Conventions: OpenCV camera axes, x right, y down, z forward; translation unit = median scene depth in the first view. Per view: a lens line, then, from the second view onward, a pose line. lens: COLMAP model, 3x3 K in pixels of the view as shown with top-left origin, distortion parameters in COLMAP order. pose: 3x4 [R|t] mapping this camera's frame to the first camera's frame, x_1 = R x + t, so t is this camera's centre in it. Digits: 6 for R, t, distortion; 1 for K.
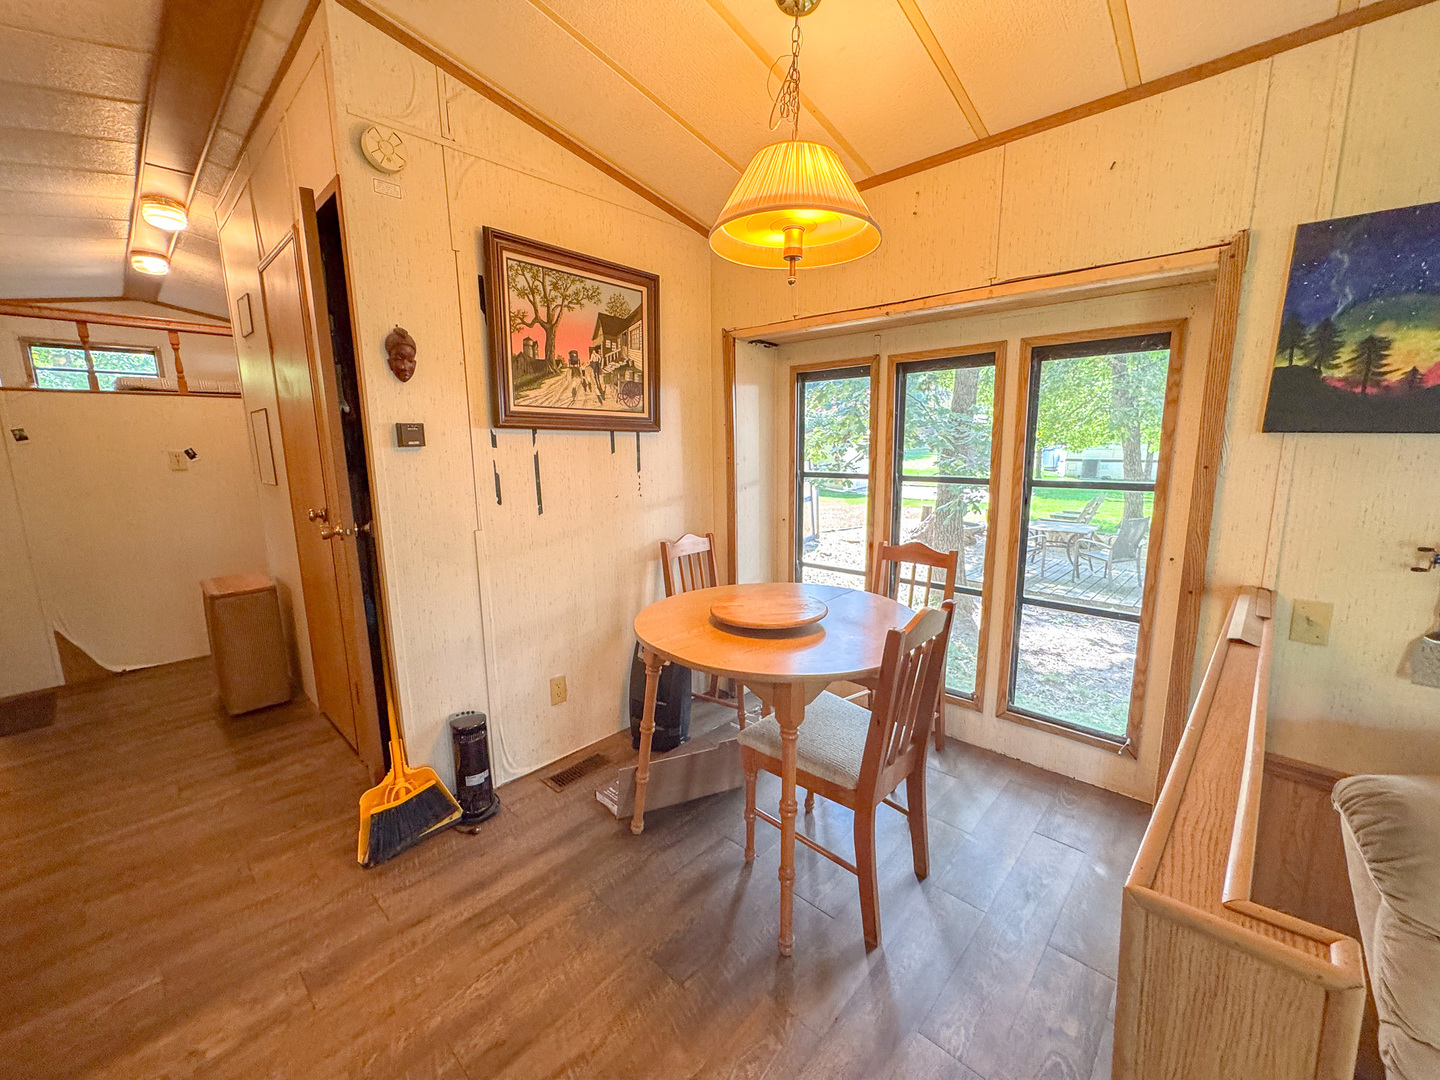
lens RADIAL K [[570.4, 0, 719.8], [0, 570.4, 538.8], [0, 0, 1]] dist [0.000598, -0.000009]
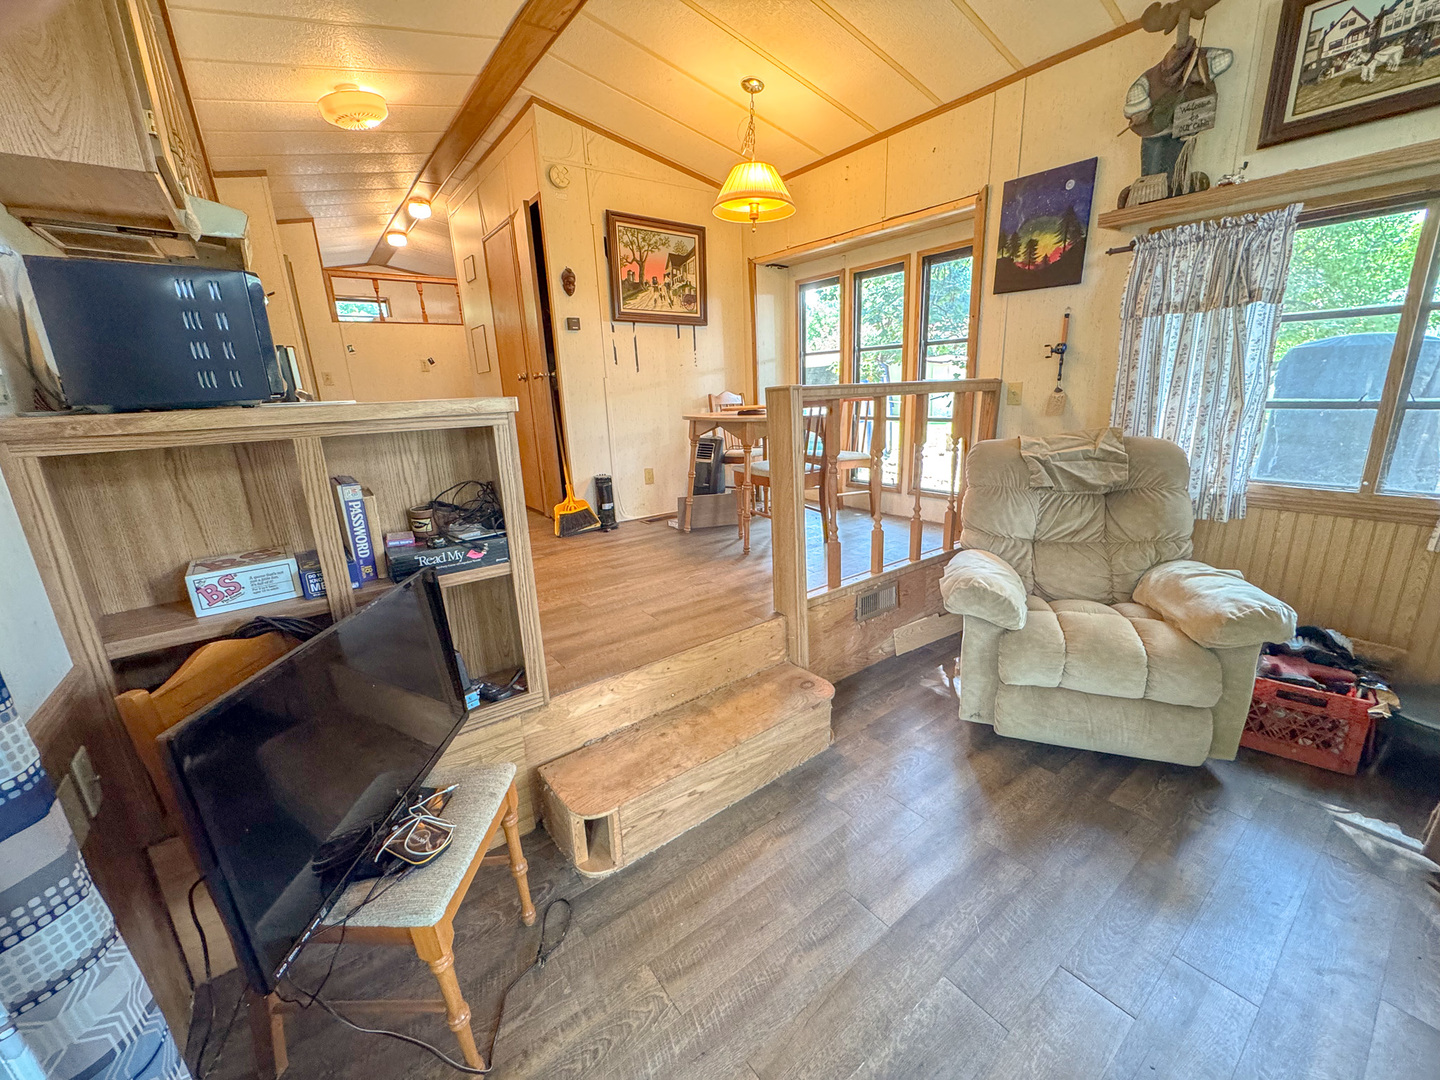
lens RADIAL K [[570.4, 0, 721.5], [0, 570.4, 537.7], [0, 0, 1]] dist [0.000598, -0.000009]
pose [[0.984330, 0.019138, -0.175293, 0.272824], [-0.002469, 0.995492, 0.094819, 0.307825], [0.176318, -0.092900, 0.979940, -0.770024]]
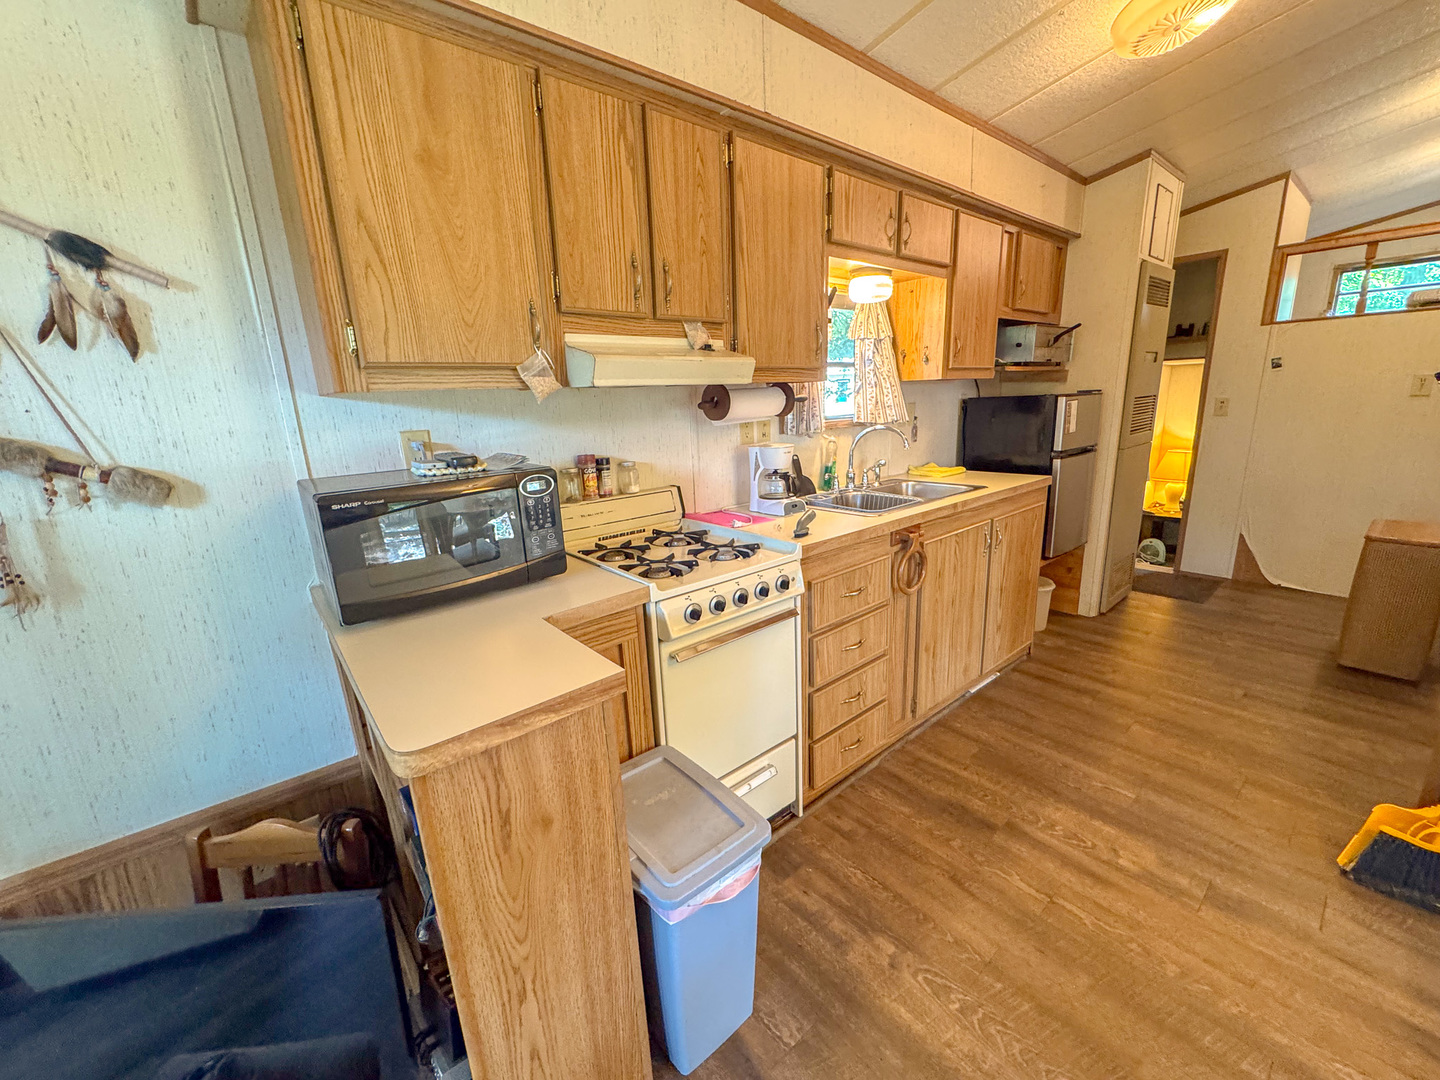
lens RADIAL K [[570.4, 0, 720.7], [0, 570.4, 538.0], [0, 0, 1]] dist [0.000598, -0.000009]
pose [[-0.116741, 0.252387, -0.960558, 0.157484], [-0.120536, 0.956422, 0.265949, -0.022572], [0.985821, 0.146829, -0.081232, 0.053093]]
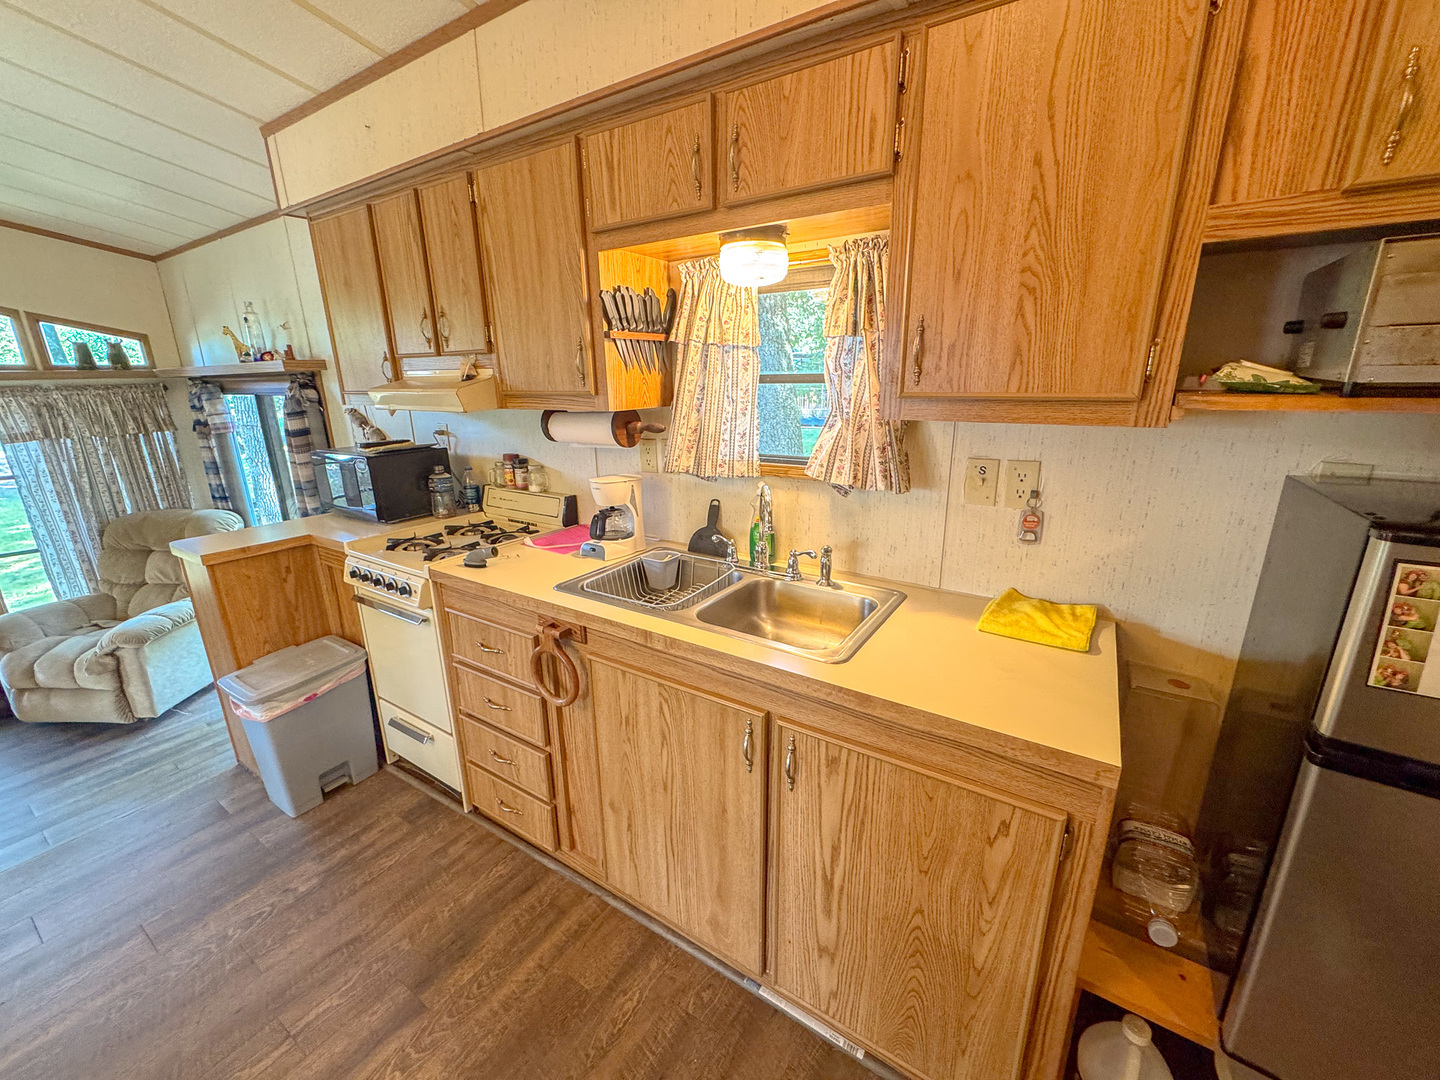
lens RADIAL K [[570.4, 0, 717.1], [0, 570.4, 539.3], [0, 0, 1]] dist [0.000598, -0.000009]
pose [[-0.982272, 0.070188, -0.173824, -0.808512], [-0.009869, 0.906614, 0.421847, -0.200881], [0.187200, 0.416084, -0.889849, 0.851240]]
